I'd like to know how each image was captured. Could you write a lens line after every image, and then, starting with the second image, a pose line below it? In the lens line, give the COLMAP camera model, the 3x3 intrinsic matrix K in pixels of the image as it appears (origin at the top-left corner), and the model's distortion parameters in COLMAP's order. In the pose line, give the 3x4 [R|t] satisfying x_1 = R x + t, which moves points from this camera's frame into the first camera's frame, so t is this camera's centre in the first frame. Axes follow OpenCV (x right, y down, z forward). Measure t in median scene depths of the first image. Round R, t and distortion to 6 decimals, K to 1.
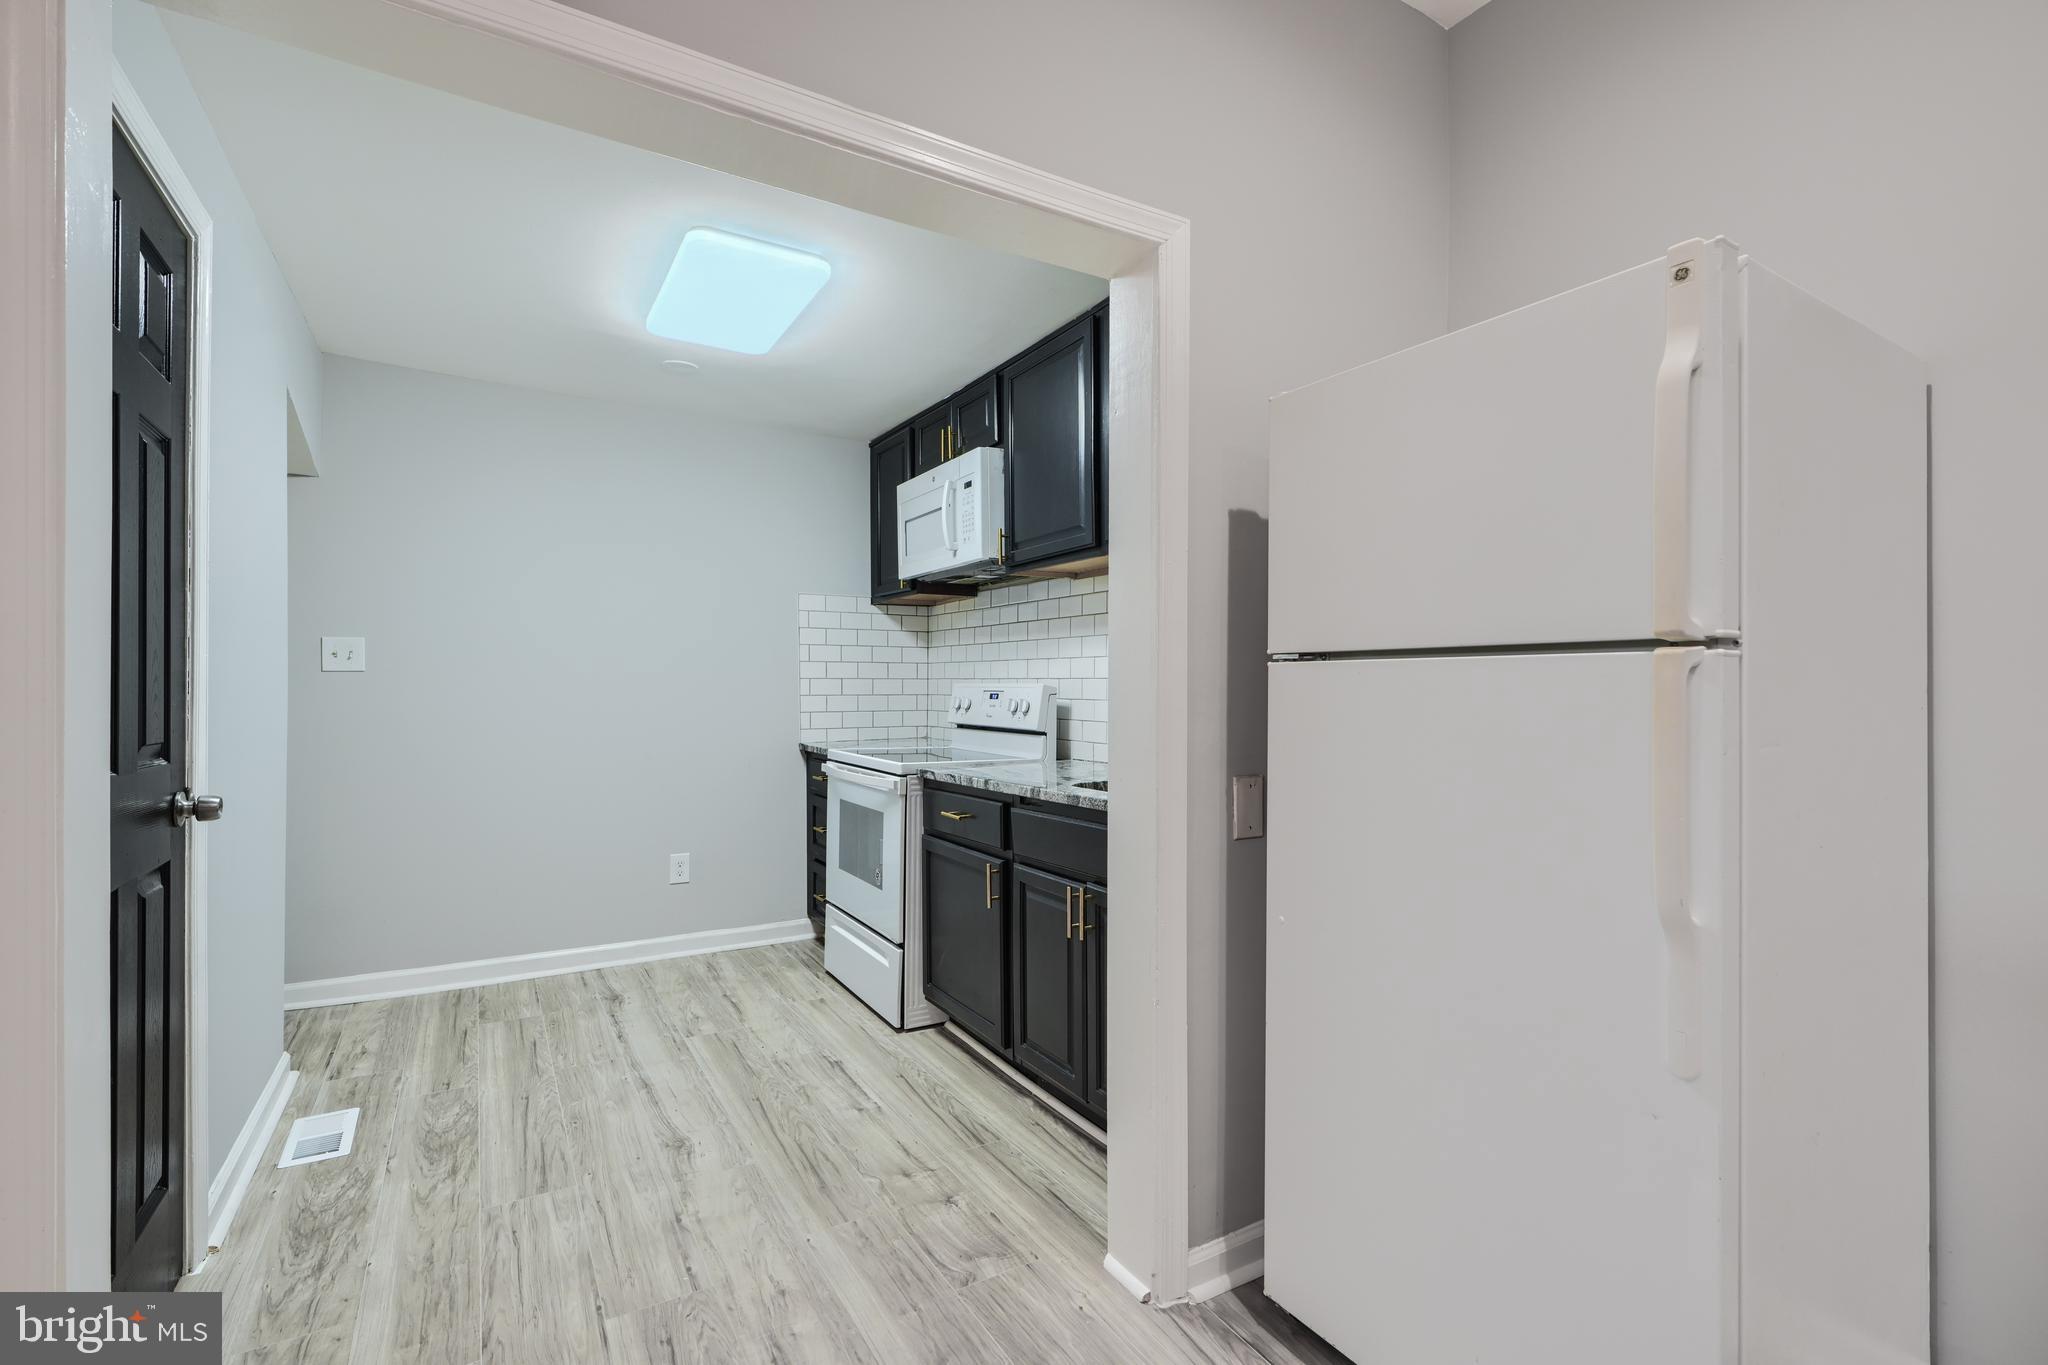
lens RADIAL K [[931.0, 0, 1035.0], [0, 931.0, 683.0], [0, 0, 1]] dist [0.001104, -0.000019]
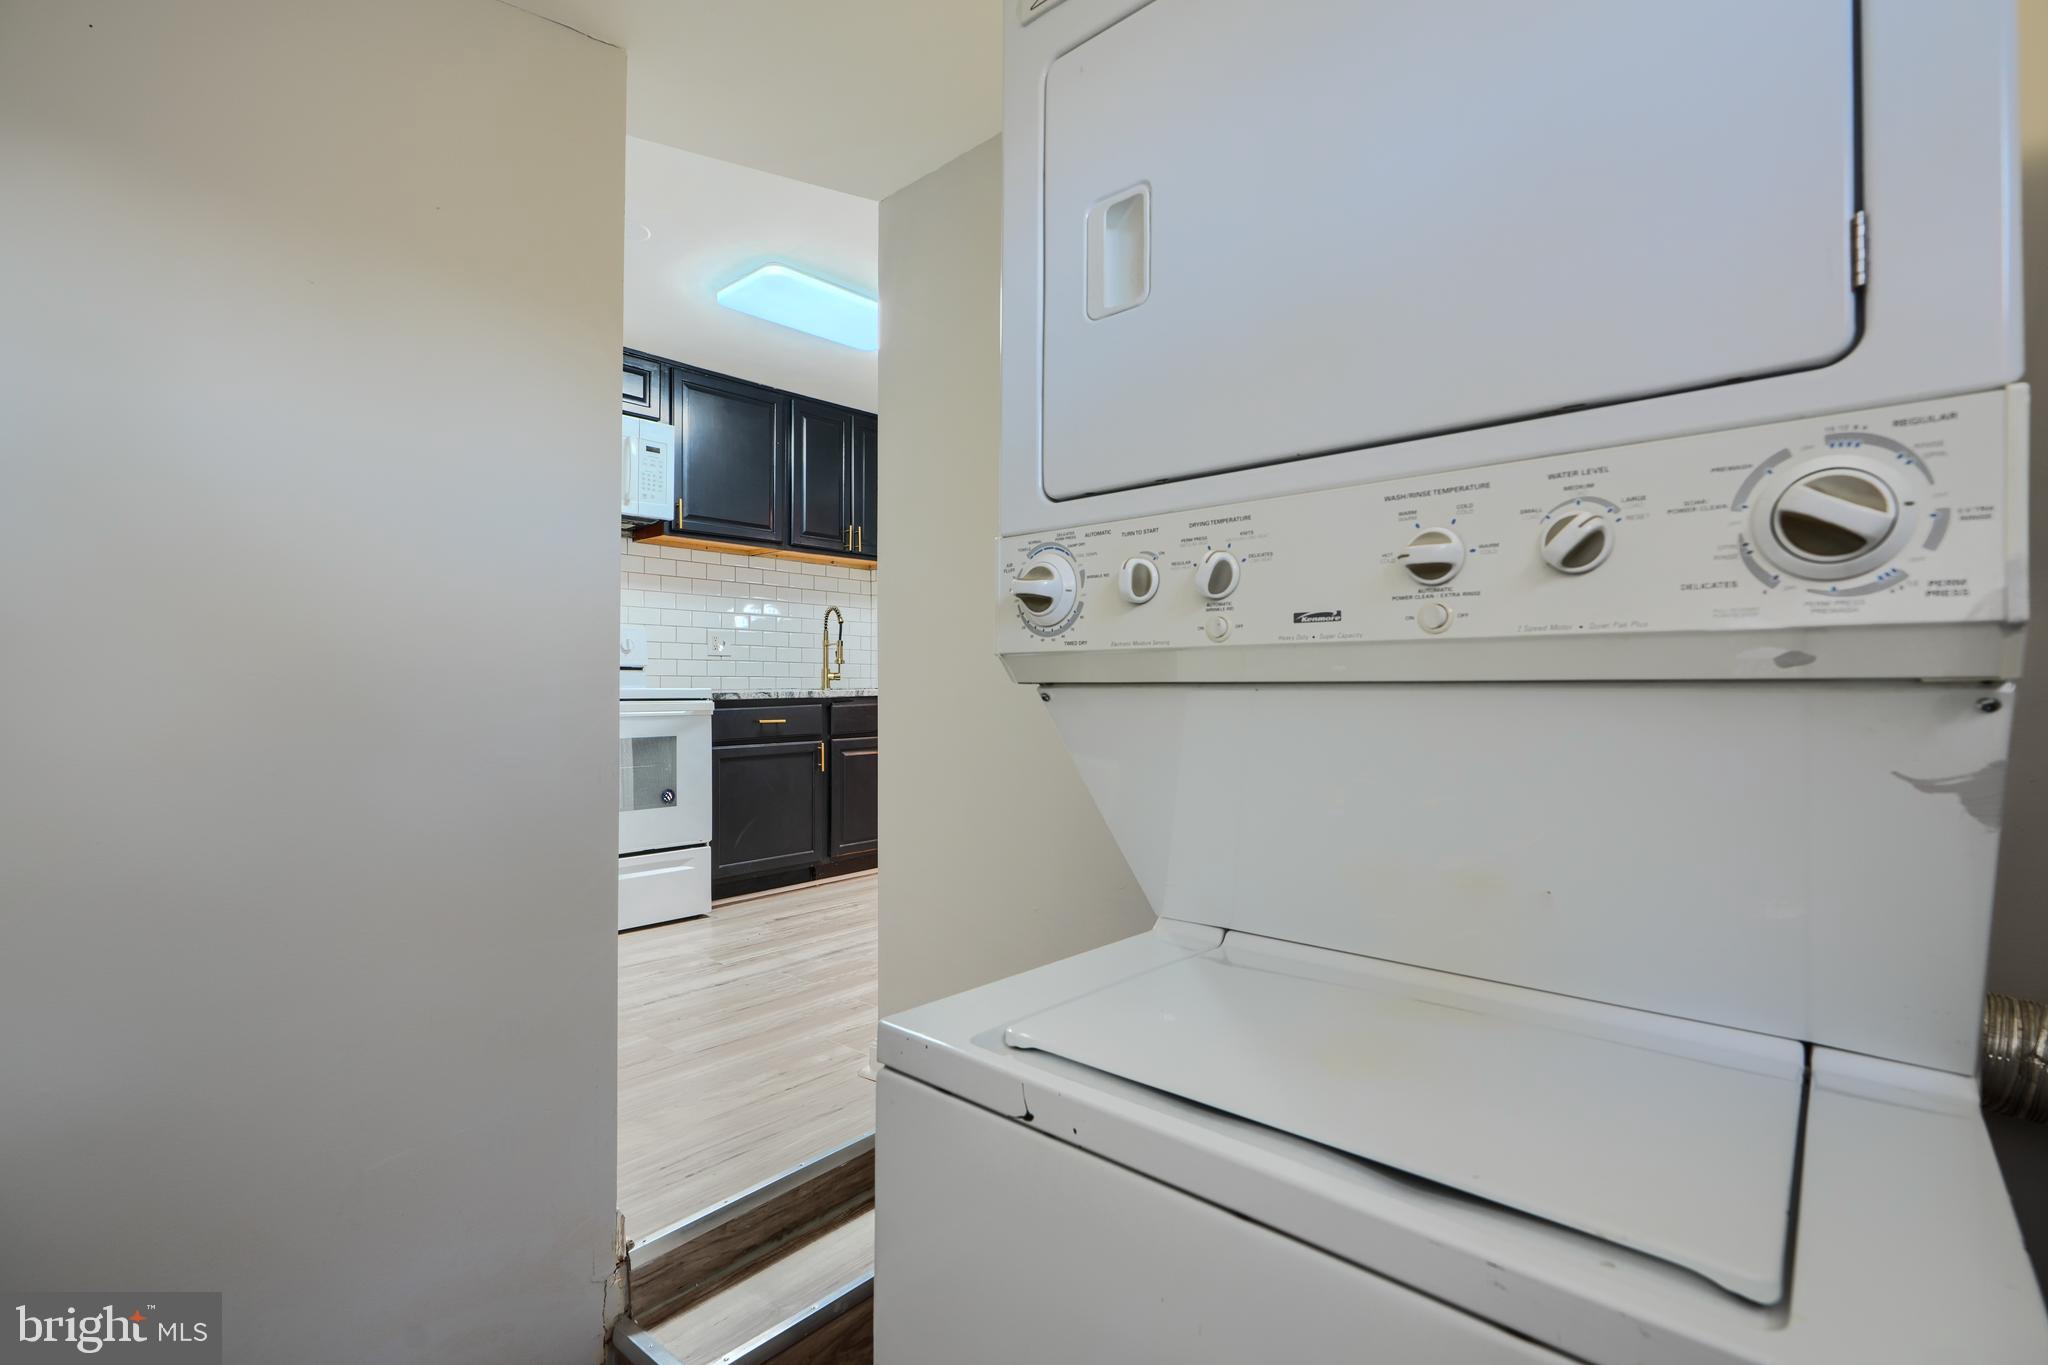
lens RADIAL K [[931.0, 0, 1027.5], [0, 931.0, 675.6], [0, 0, 1]] dist [0.001104, -0.000019]
pose [[-0.302649, 0.006436, 0.953080, -1.381161], [-0.003002, 0.999966, -0.007706, 0.076174], [-0.953097, -0.005193, -0.302619, 0.961024]]
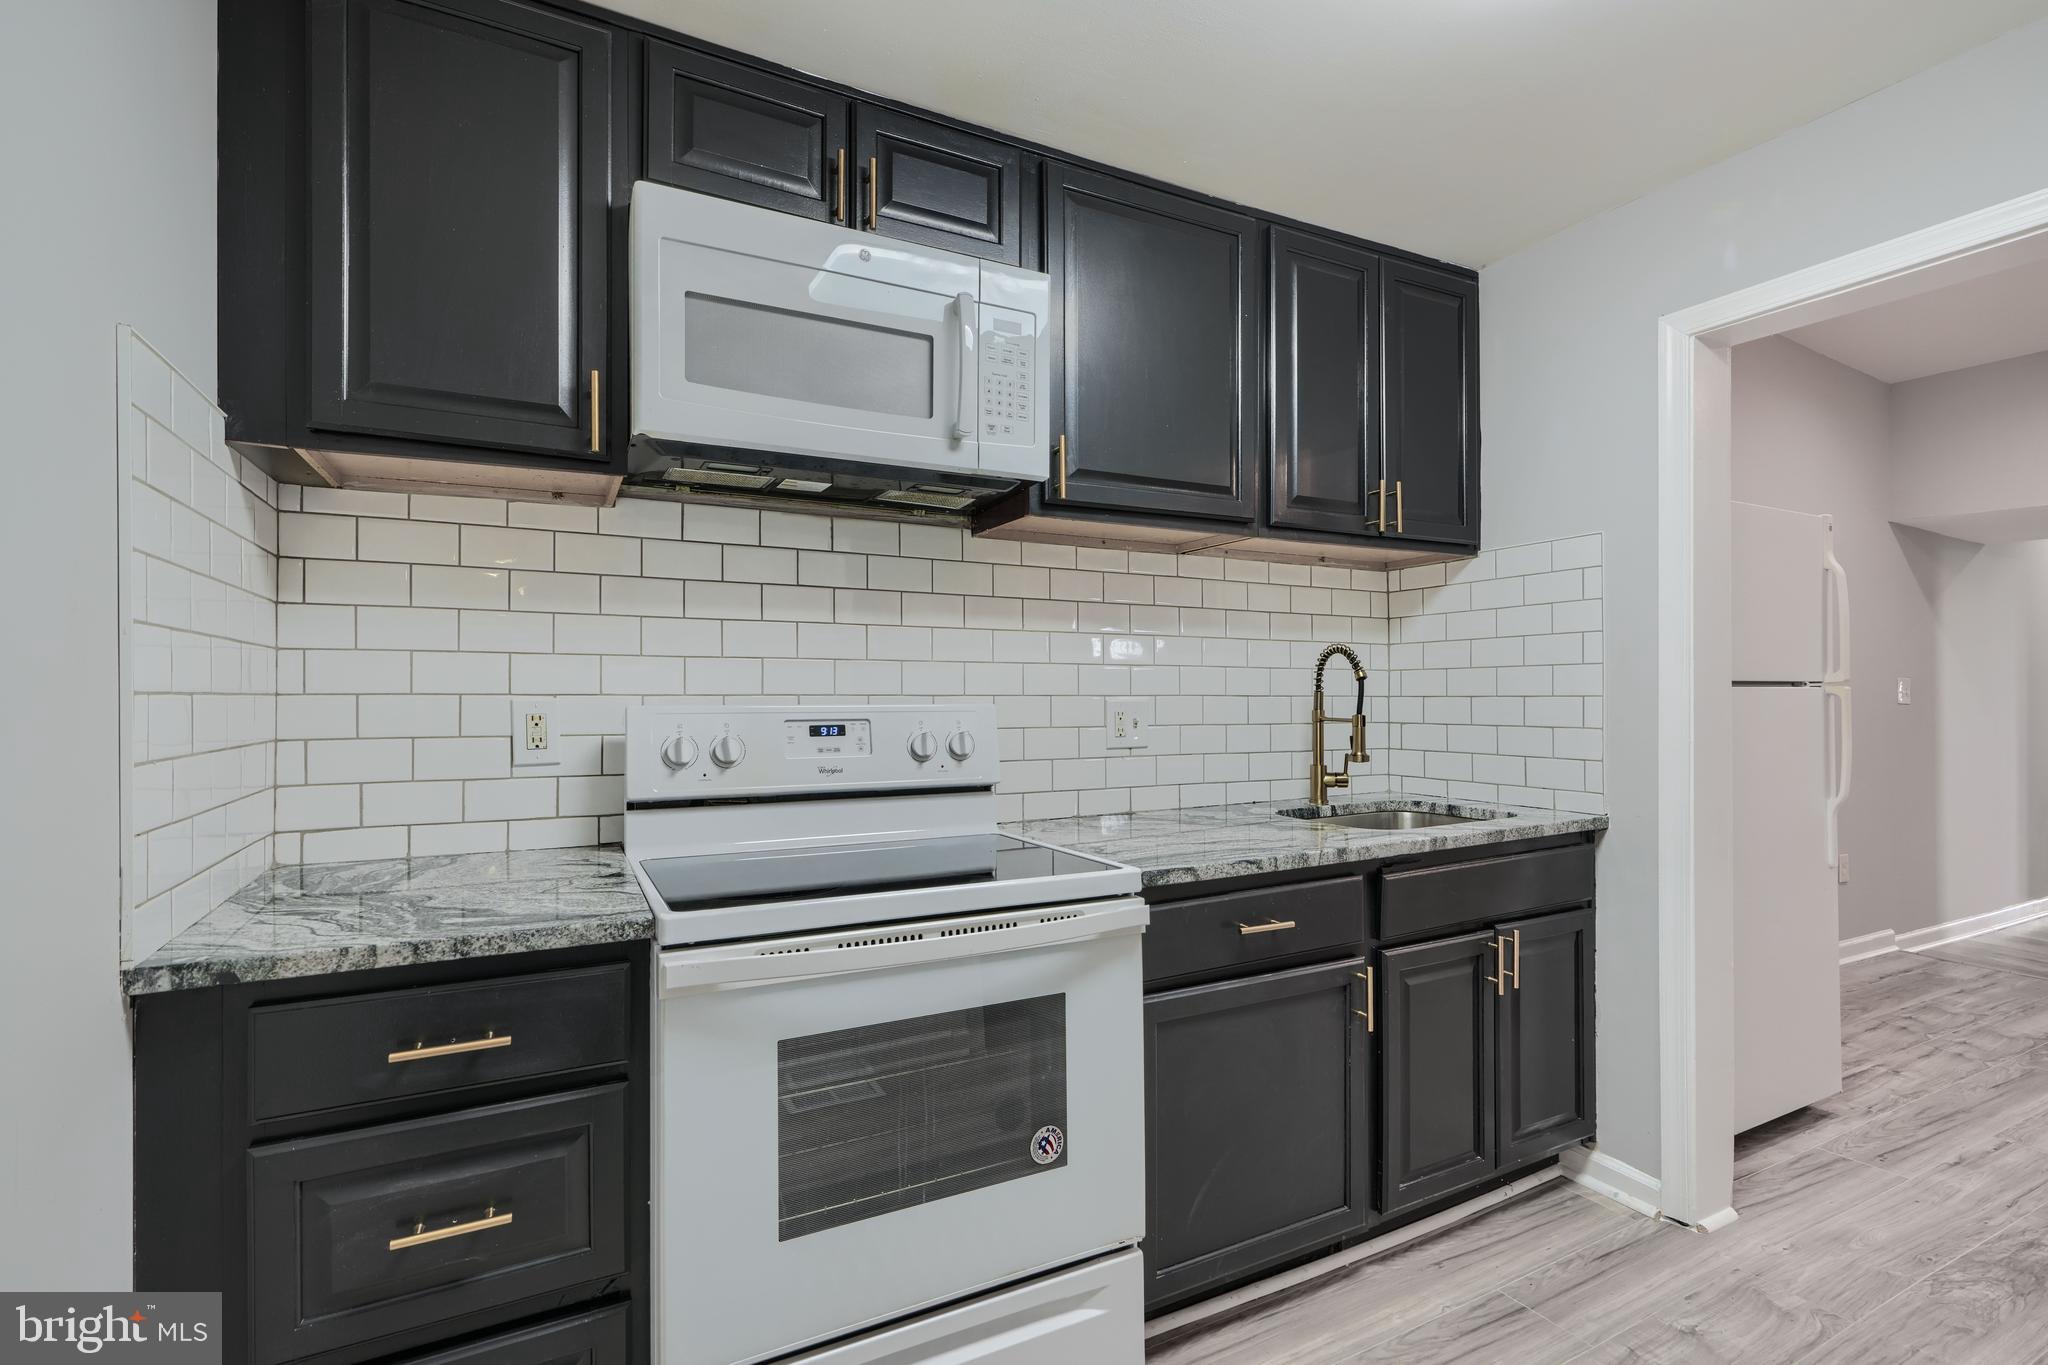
lens RADIAL K [[931.0, 0, 1021.0], [0, 931.0, 691.9], [0, 0, 1]] dist [0.001104, -0.000019]
pose [[0.064446, 0.003837, 0.997914, -0.631592], [0.000375, 0.999992, -0.003869, -0.005419], [-0.997921, 0.000623, 0.064444, 1.016599]]
